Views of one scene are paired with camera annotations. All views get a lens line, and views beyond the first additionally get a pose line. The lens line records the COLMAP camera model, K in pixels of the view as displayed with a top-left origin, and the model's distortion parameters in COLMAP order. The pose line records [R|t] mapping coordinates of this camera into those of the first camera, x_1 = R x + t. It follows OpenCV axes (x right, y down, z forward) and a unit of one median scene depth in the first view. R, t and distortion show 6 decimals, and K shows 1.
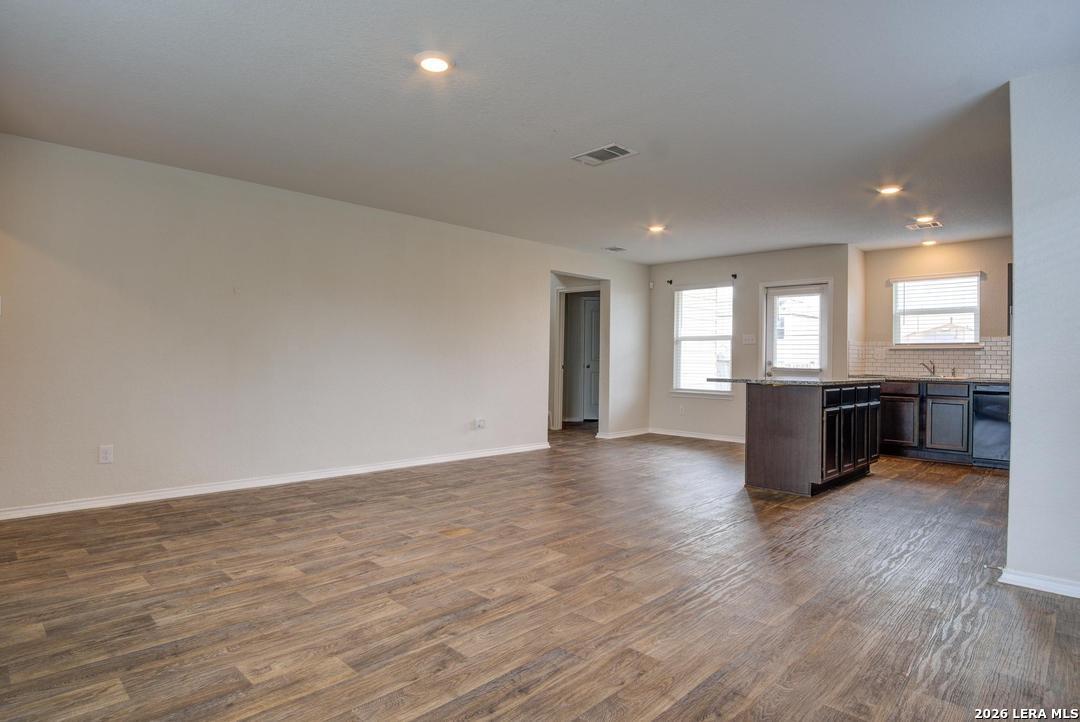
lens RADIAL K [[612.0, 0, 535.1], [0, 612.0, 358.4], [0, 0, 1]] dist [-0.057559, 0.017411]
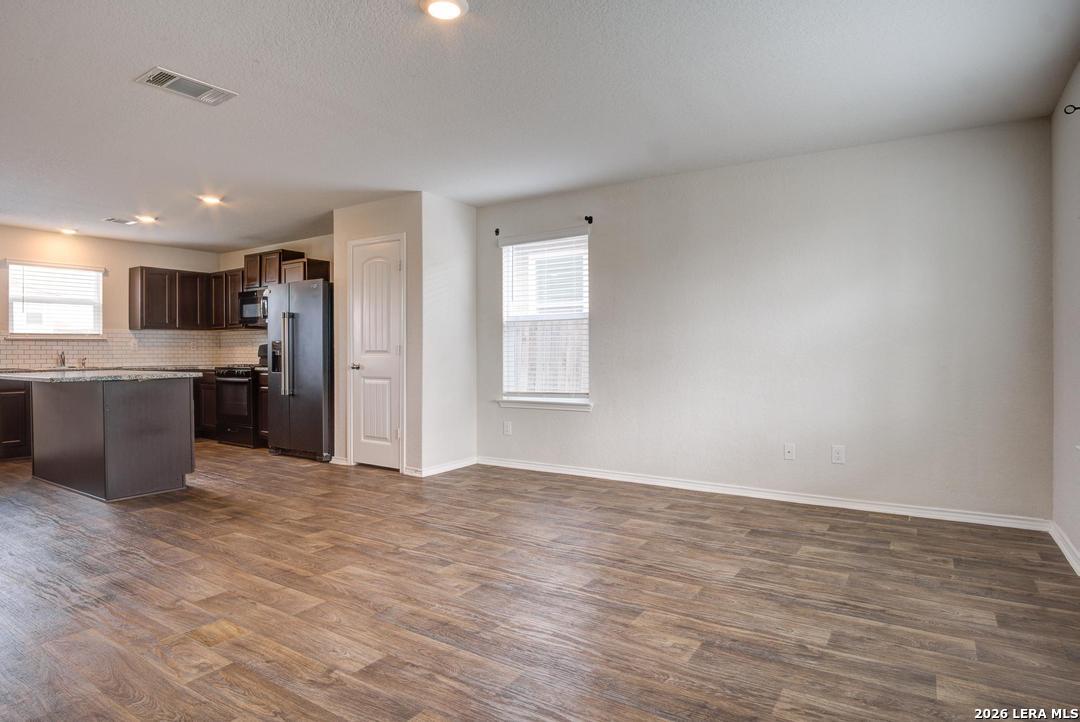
lens RADIAL K [[587.9, 0, 543.3], [0, 587.9, 355.9], [0, 0, 1]] dist [-0.032381, 0.000831]
pose [[-0.207172, -0.016201, 0.978170, -0.430180], [-0.000459, 0.999864, 0.016463, -0.005299], [-0.978304, 0.002962, -0.207151, 0.441024]]
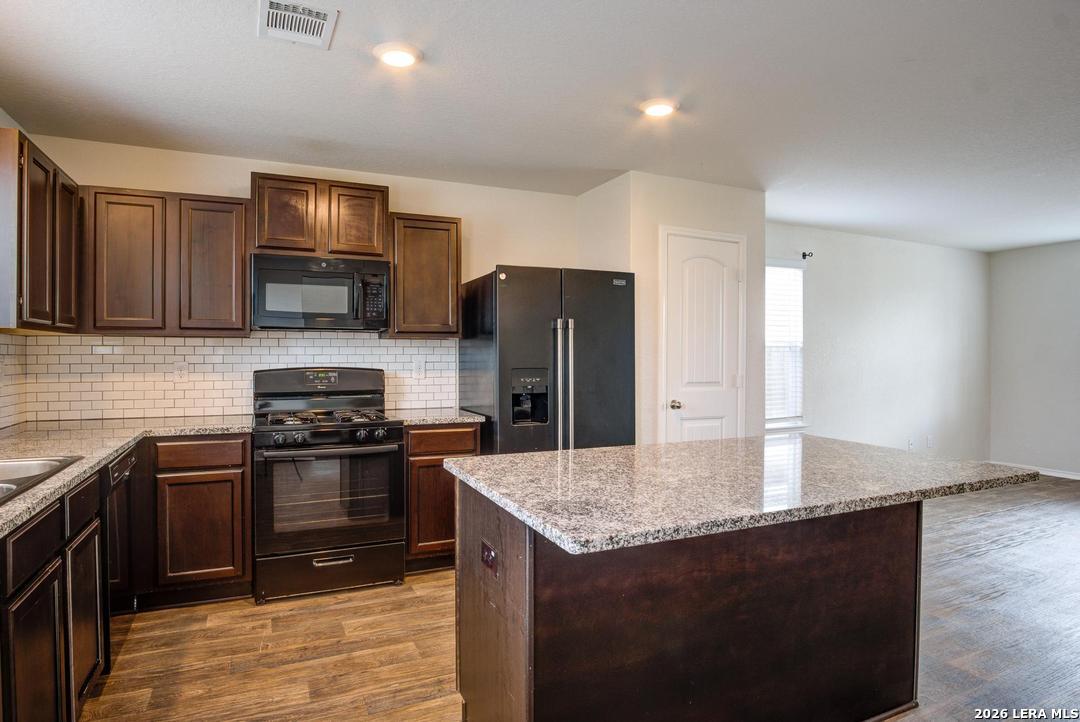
lens RADIAL K [[590.7, 0, 536.5], [0, 590.7, 356.9], [0, 0, 1]] dist [-0.041337, -0.000257]
pose [[-0.929527, -0.017449, 0.368342, 0.347359], [-0.015588, 0.999846, 0.008026, -0.027717], [-0.368425, 0.001719, -0.929656, 1.124424]]
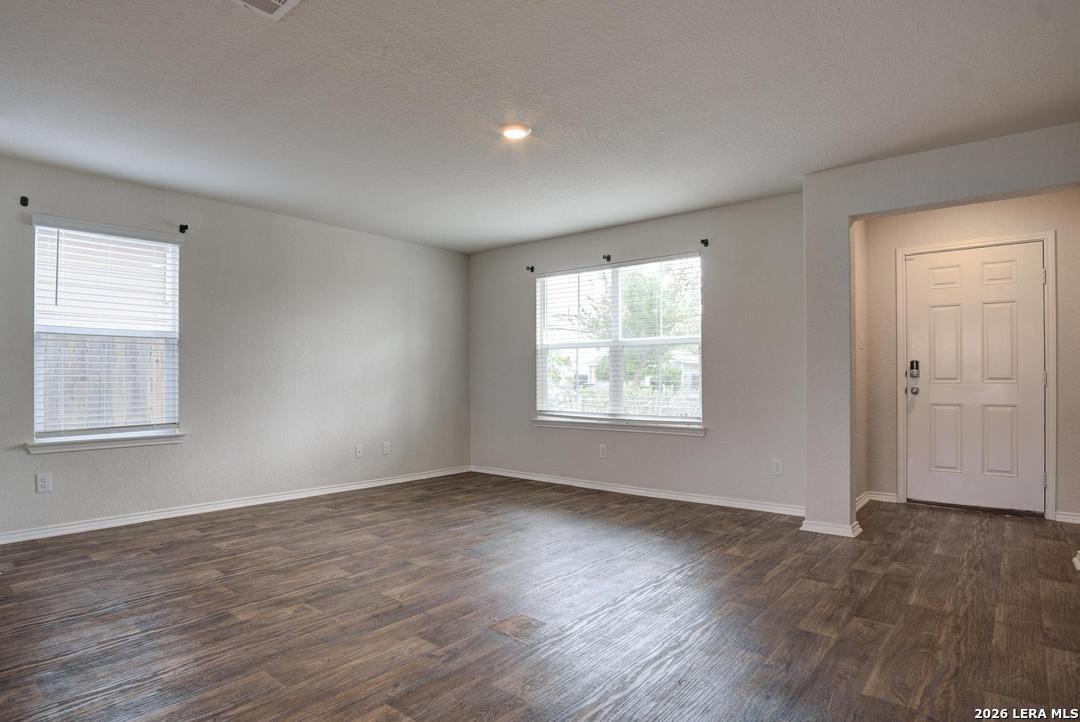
lens RADIAL K [[600.5, 0, 521.9], [0, 600.5, 377.1], [0, 0, 1]] dist [-0.047644, -0.000553]
pose [[-0.997695, -0.011725, -0.066832, -0.045745], [-0.011277, 0.999911, -0.007084, 0.003704], [0.066910, -0.006314, -0.997739, 0.934100]]
